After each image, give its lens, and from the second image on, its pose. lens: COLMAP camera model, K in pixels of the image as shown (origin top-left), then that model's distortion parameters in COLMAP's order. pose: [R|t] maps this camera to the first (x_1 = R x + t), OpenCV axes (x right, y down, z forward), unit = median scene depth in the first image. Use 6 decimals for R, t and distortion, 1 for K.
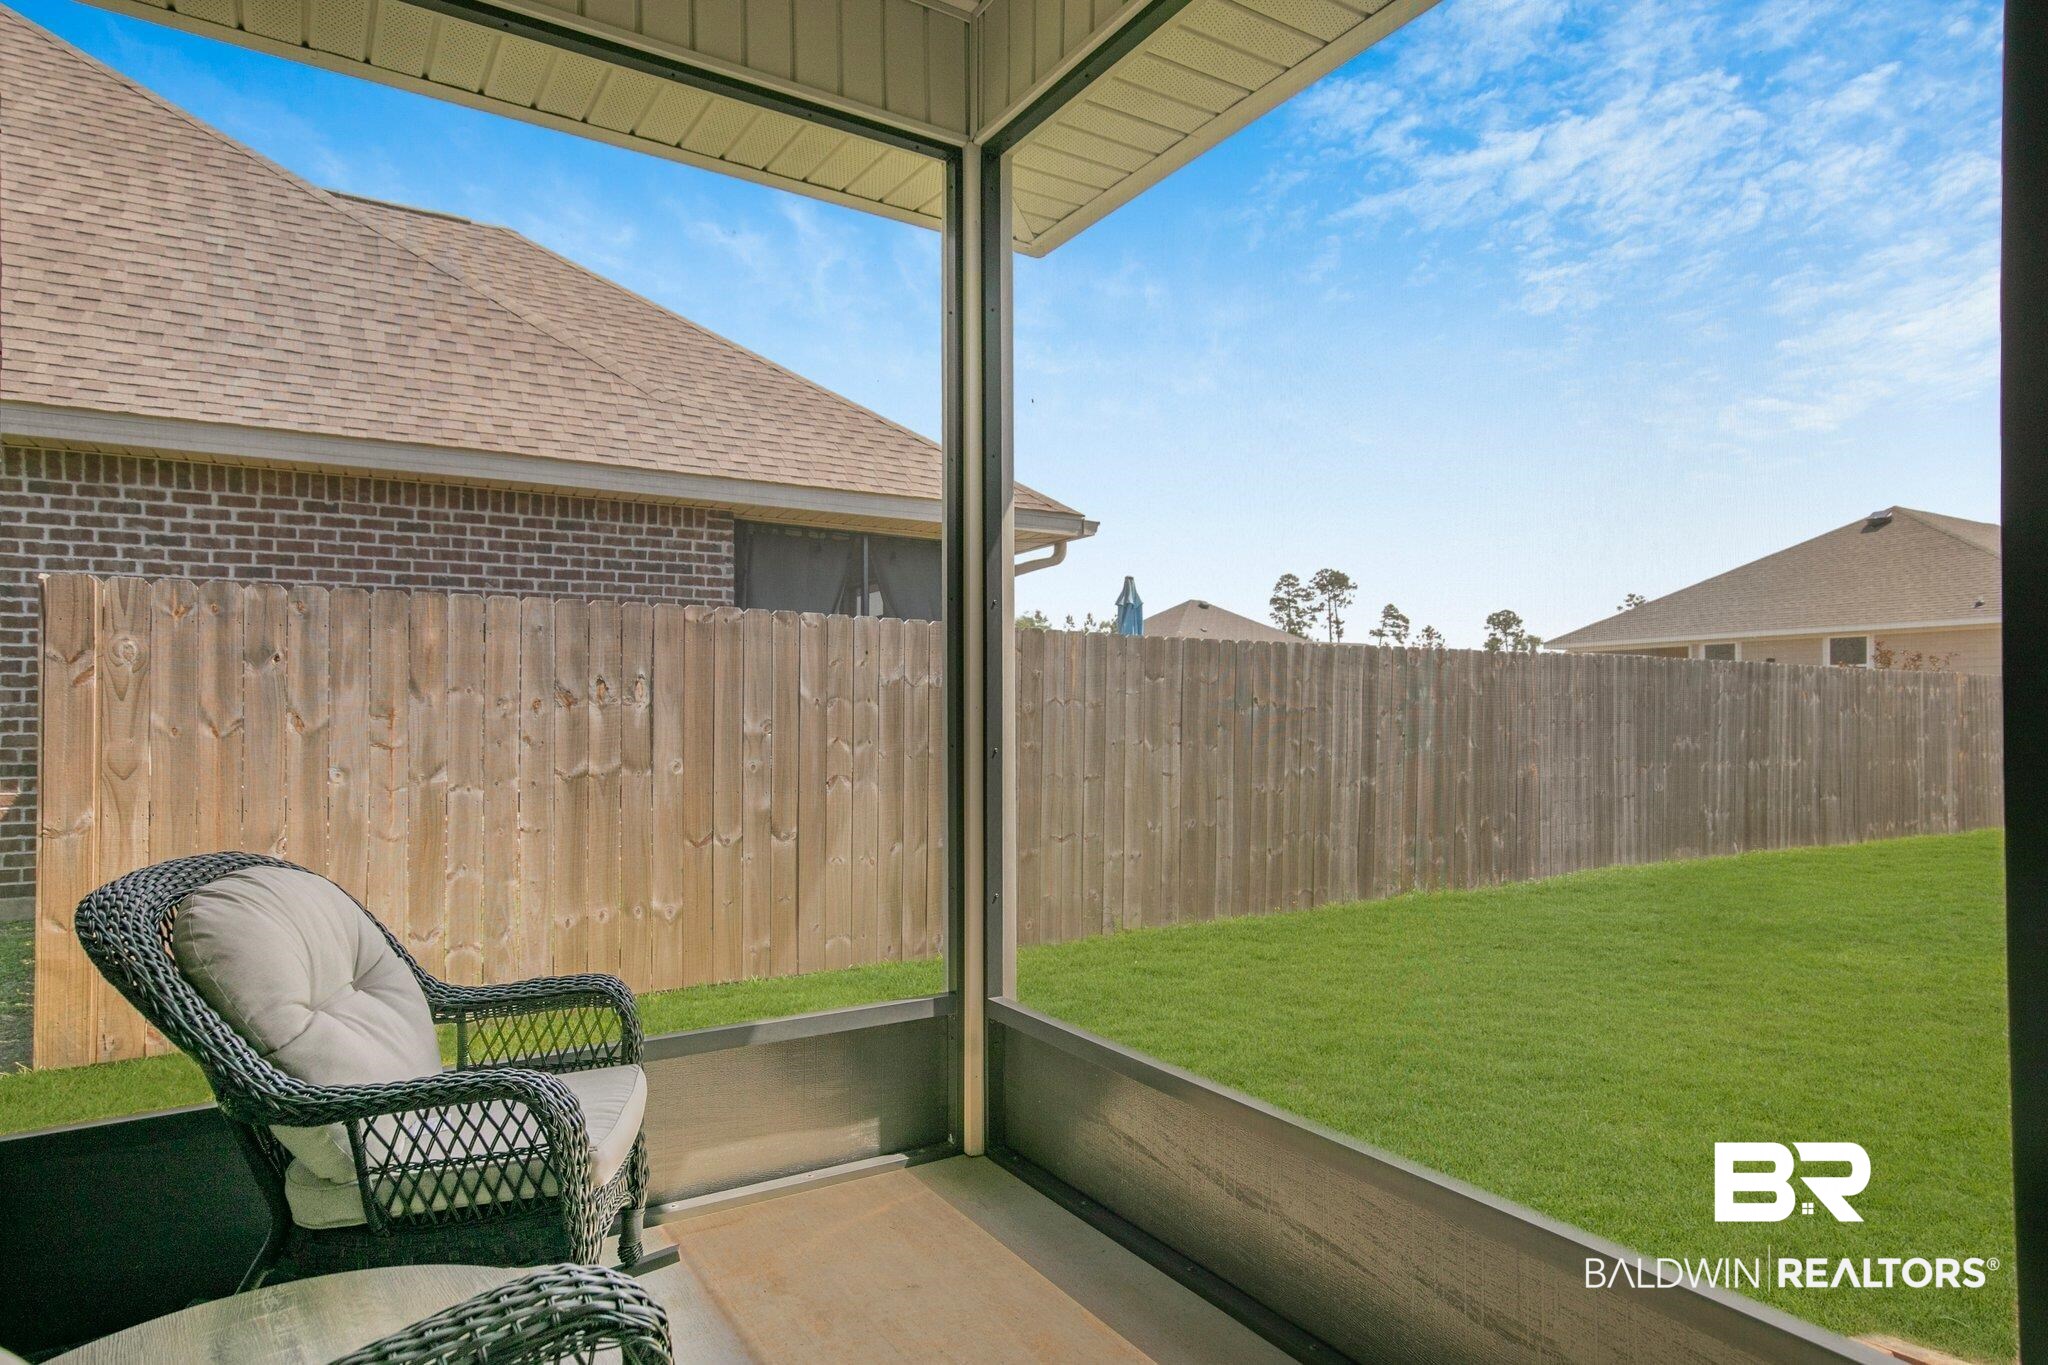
lens RADIAL K [[1152.1, 0, 1031.2], [0, 1152.1, 702.9], [0, 0, 1]] dist [0.020175, -0.000827]
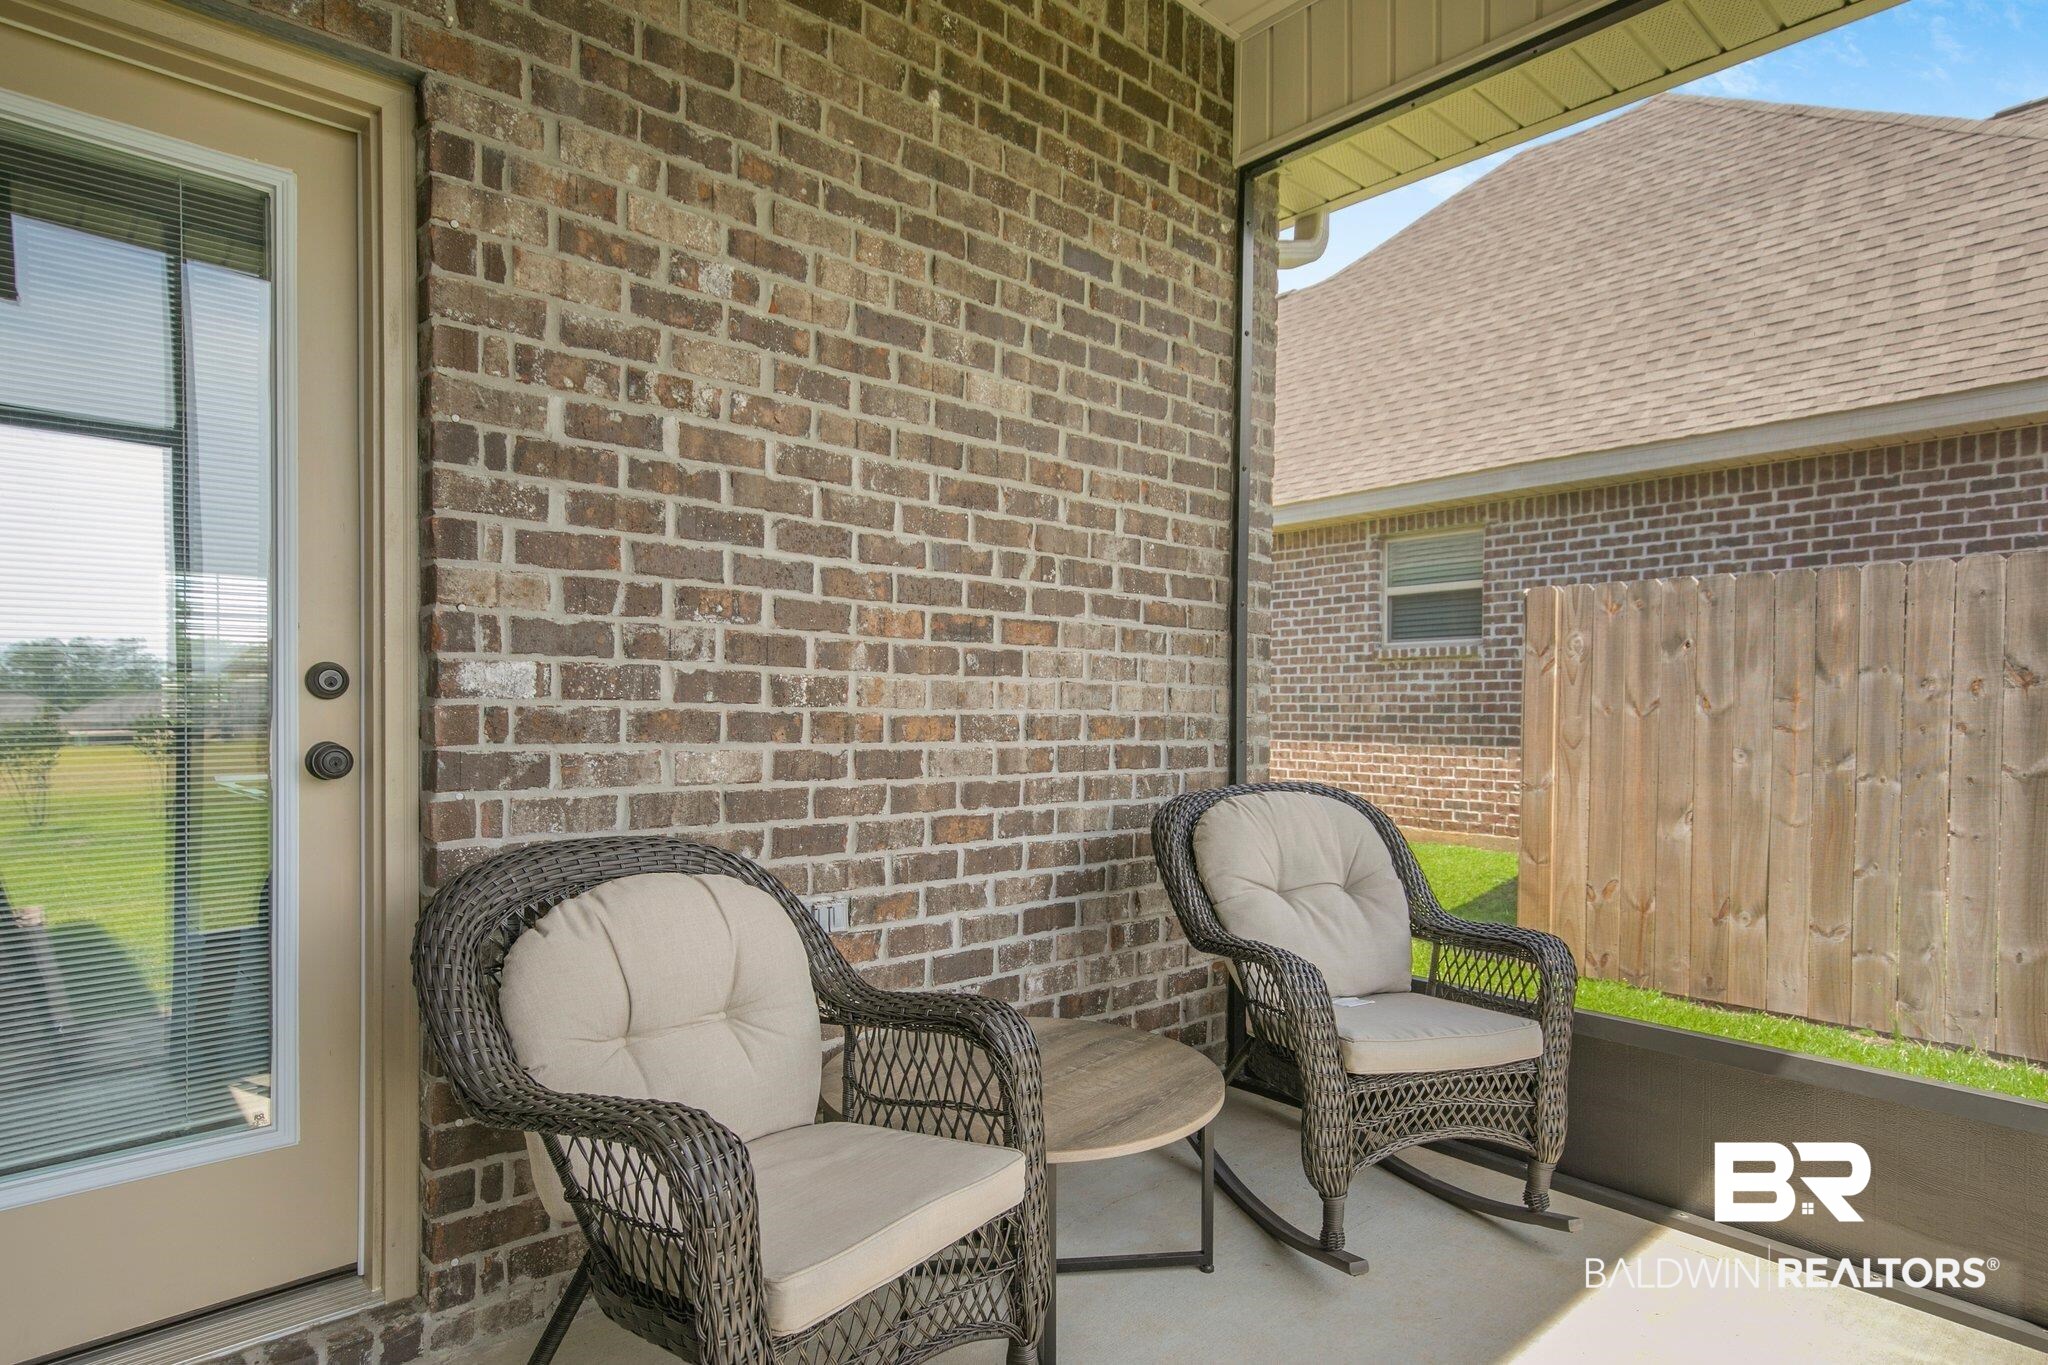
lens RADIAL K [[1152.1, 0, 984.1], [0, 1152.1, 713.7], [0, 0, 1]] dist [0.020175, -0.000827]
pose [[0.149253, 0.011143, -0.988736, 0.237097], [0.000949, 0.999934, 0.011412, 0.009455], [0.988799, -0.002641, 0.149233, 0.138719]]
